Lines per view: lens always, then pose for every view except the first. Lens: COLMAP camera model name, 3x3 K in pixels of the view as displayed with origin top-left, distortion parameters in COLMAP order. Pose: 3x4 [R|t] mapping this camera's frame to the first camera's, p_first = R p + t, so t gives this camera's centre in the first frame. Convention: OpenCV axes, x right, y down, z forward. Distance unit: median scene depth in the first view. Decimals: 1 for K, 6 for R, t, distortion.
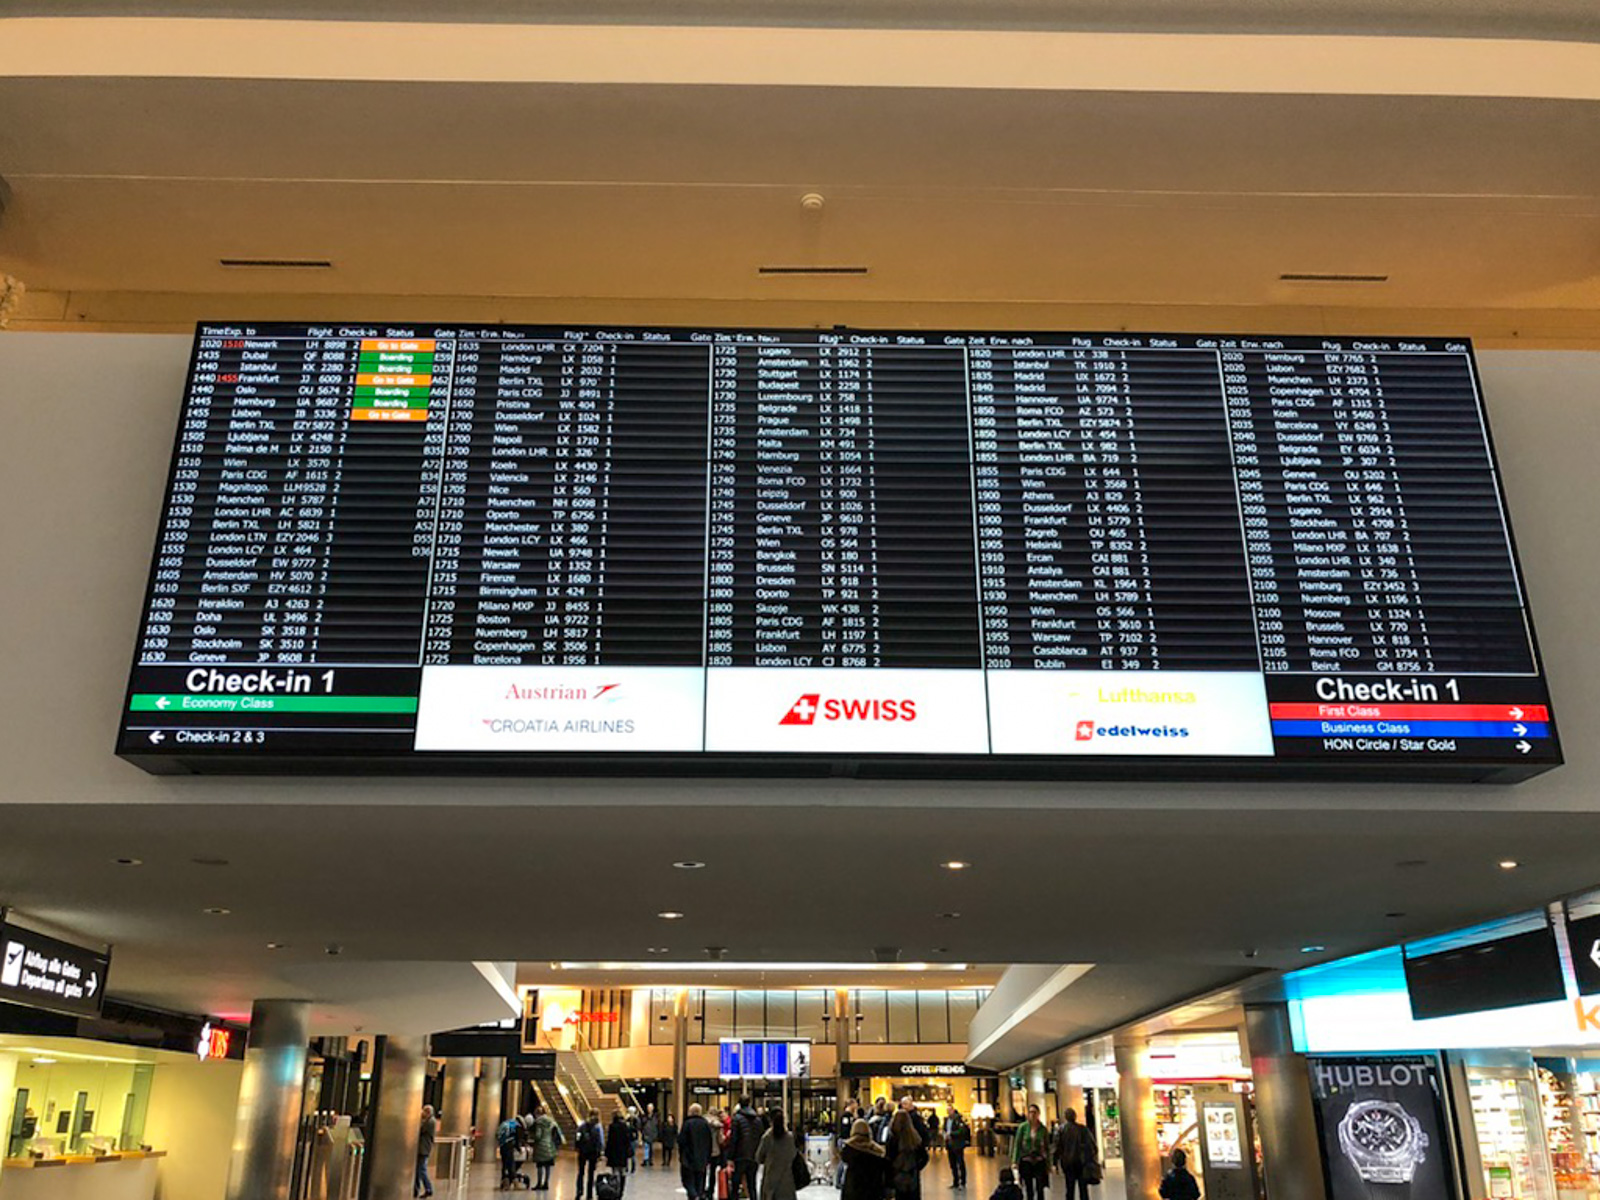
lens RADIAL K [[1309.2, 0, 800.0], [0, 1309.2, 600.0], [0, 0, 1]] dist [0.004307, -0.000112]
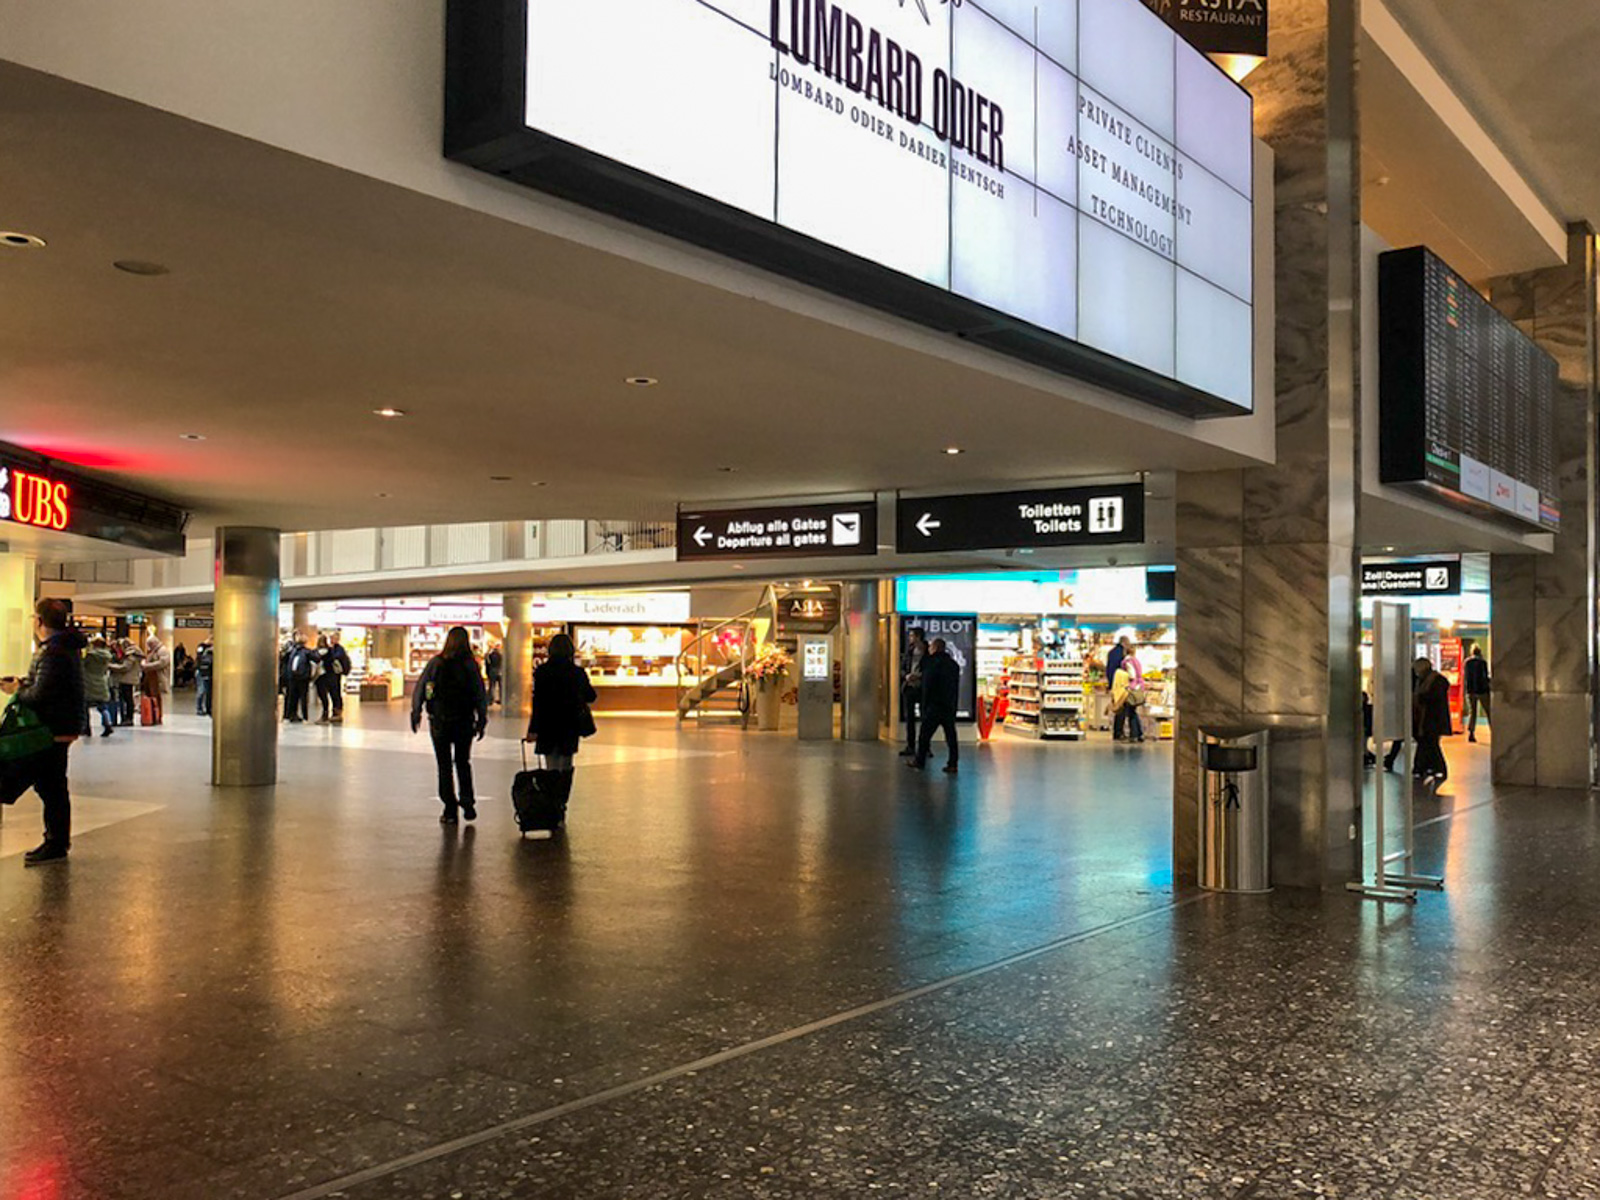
lens RADIAL K [[1309.2, 0, 800.0], [0, 1309.2, 600.0], [0, 0, 1]] dist [0.004307, -0.000112]
pose [[0.653623, 0.034639, 0.756028, -2.333511], [-0.281451, 0.938431, 0.200332, 0.123854], [-0.702540, -0.343727, 0.623129, 0.262148]]
